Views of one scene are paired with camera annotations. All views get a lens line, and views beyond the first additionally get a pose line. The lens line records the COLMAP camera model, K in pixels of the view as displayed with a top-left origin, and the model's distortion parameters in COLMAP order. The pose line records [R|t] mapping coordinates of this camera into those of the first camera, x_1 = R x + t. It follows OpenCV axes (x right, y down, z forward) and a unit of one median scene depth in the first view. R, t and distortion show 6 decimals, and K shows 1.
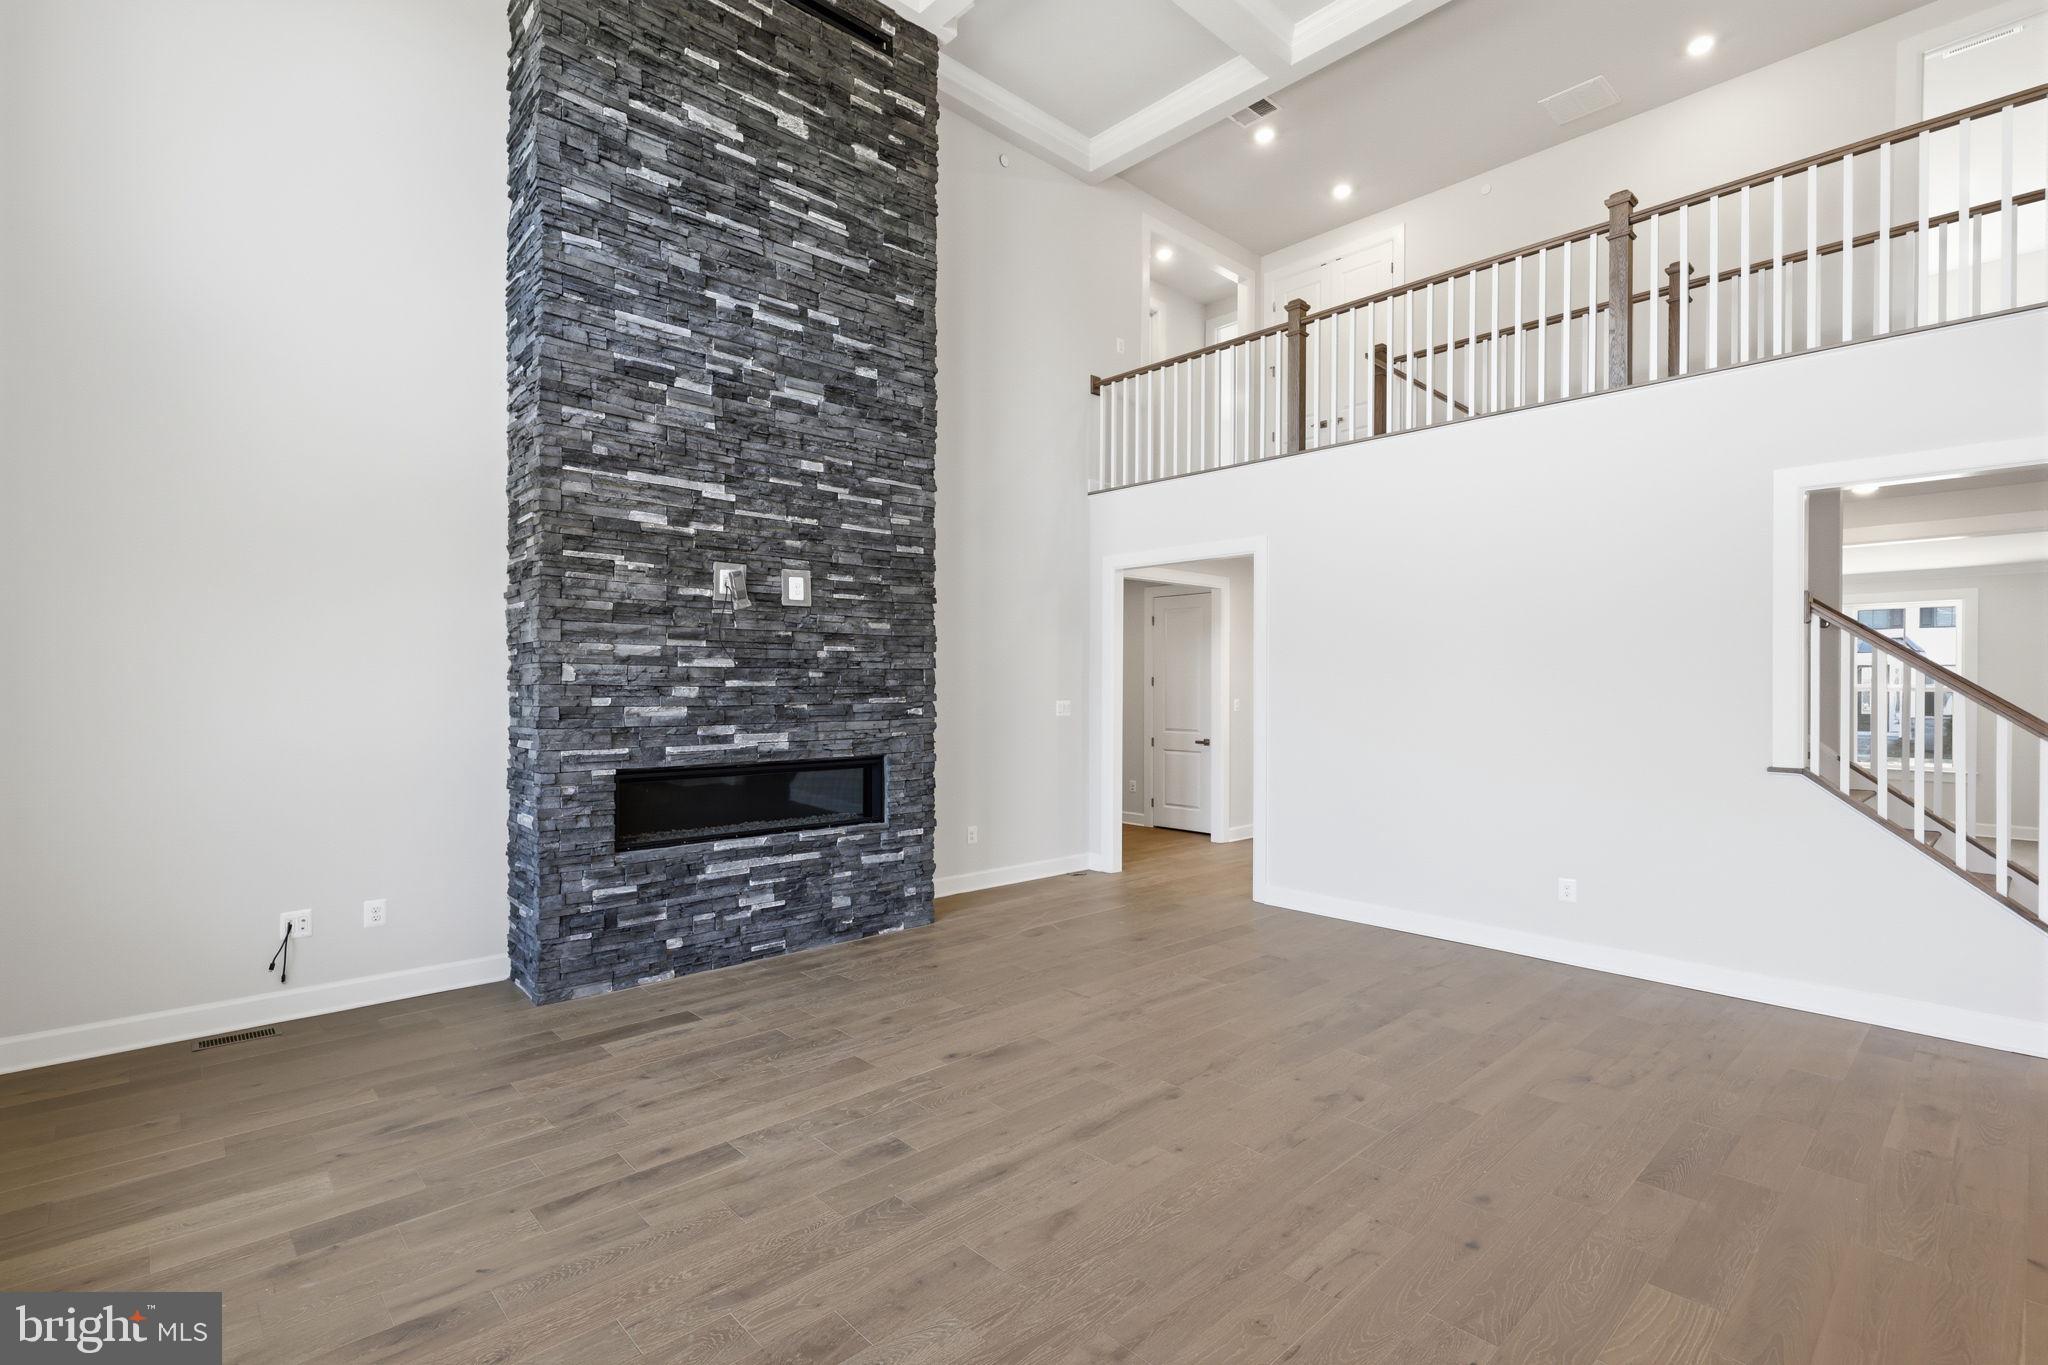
lens RADIAL K [[942.4, 0, 1025.1], [0, 942.4, 684.1], [0, 0, 1]] dist [0.003710, 0.000031]
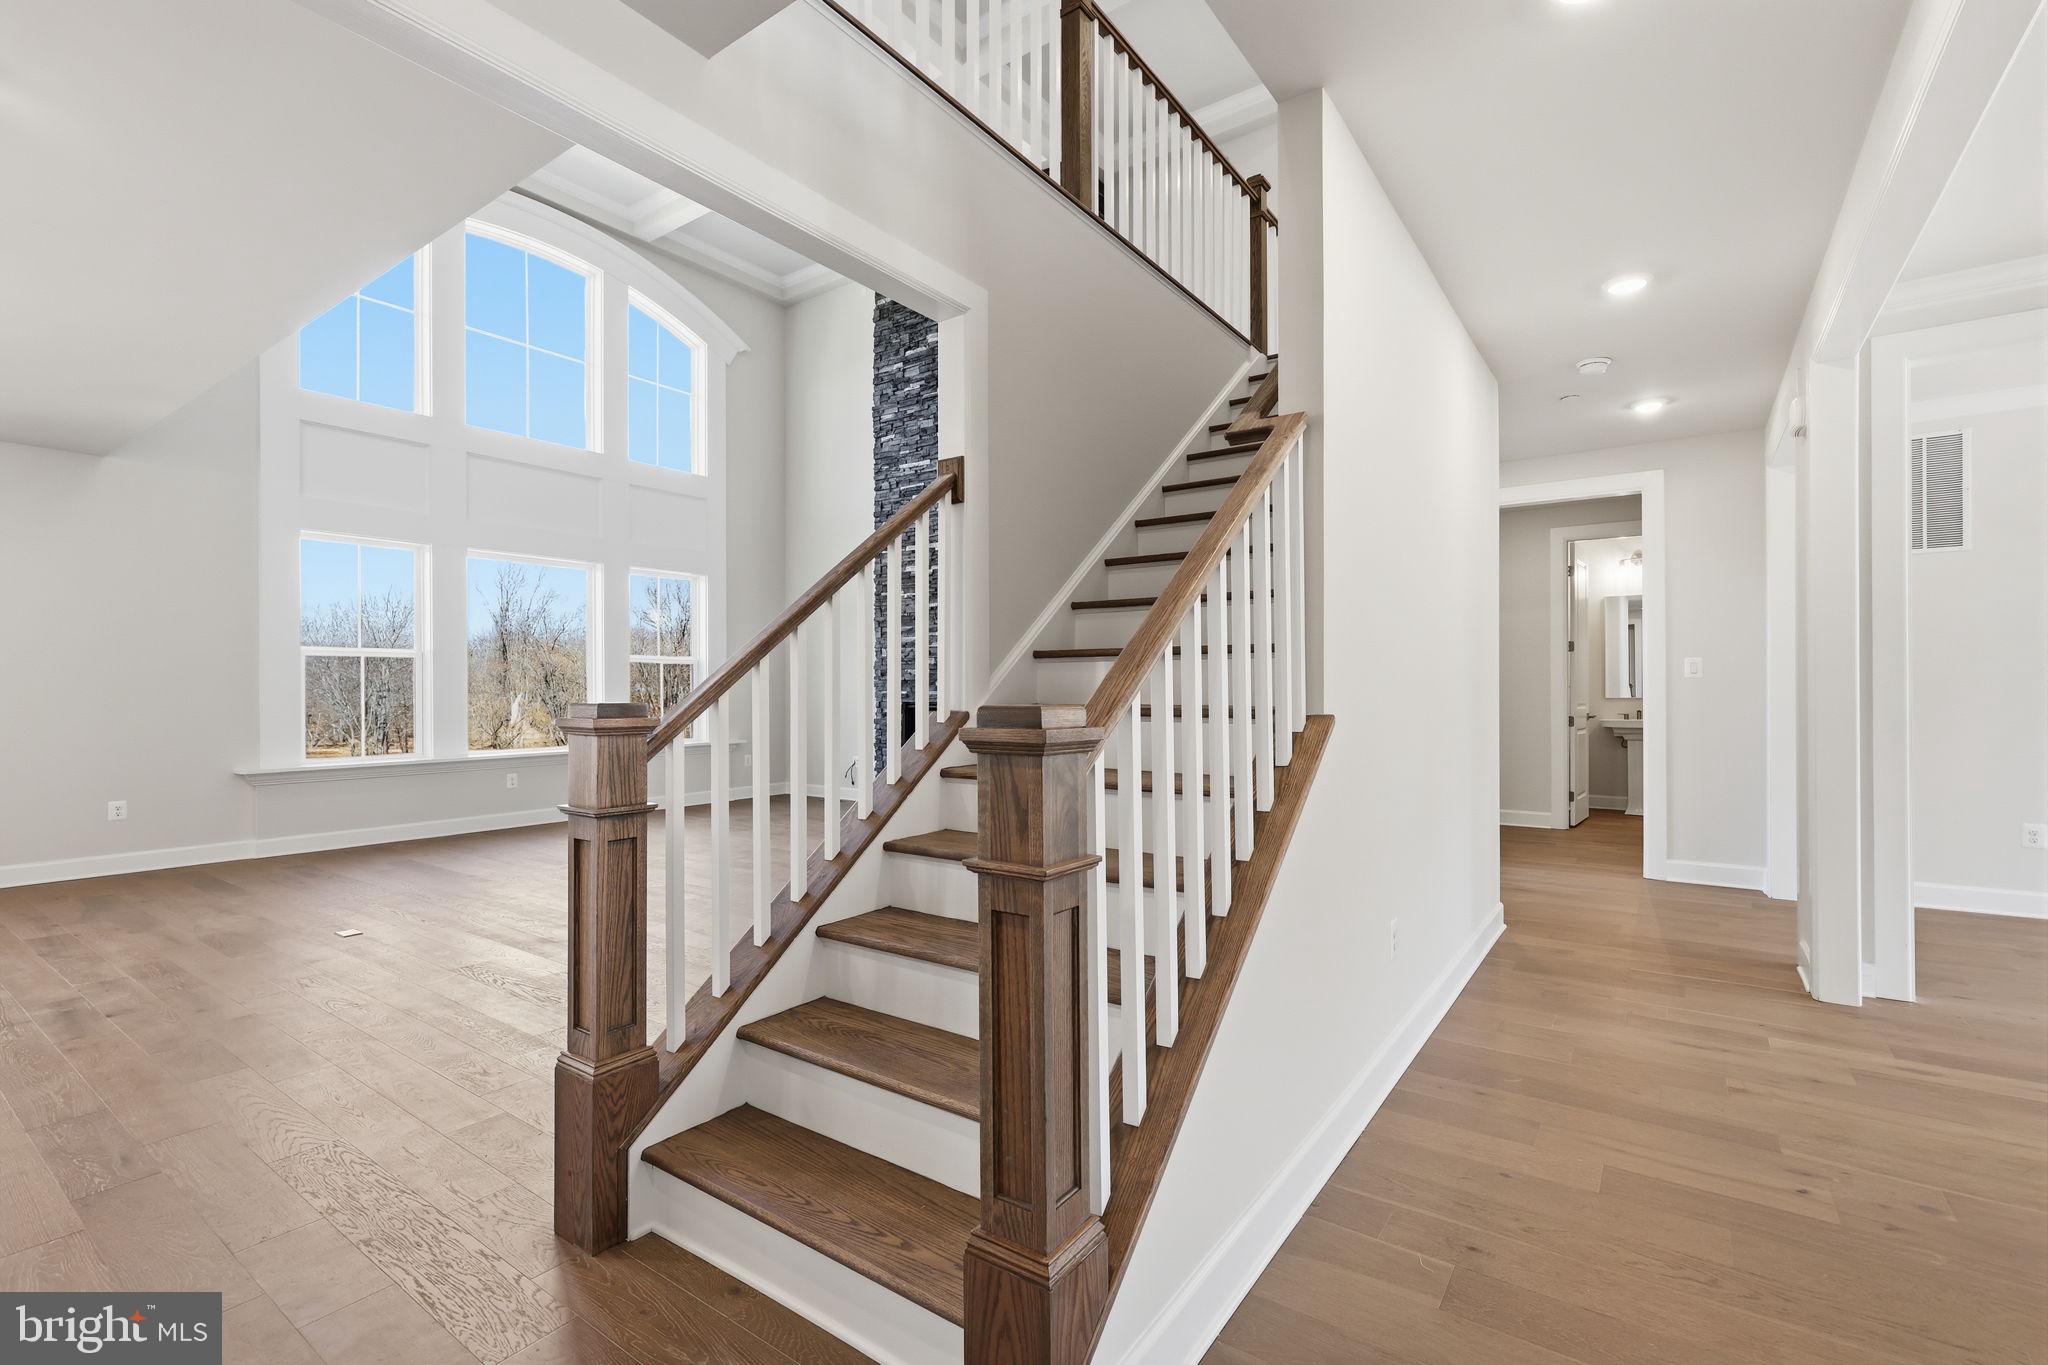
lens RADIAL K [[904.0, 0, 1035.6], [0, 904.0, 690.2], [0, 0, 1]] dist [0.001575, 0.000192]
pose [[0.204944, -0.002976, -0.978769, 1.239258], [0.005143, 0.999985, -0.001964, 0.062249], [0.978760, -0.004631, 0.204956, 0.760336]]
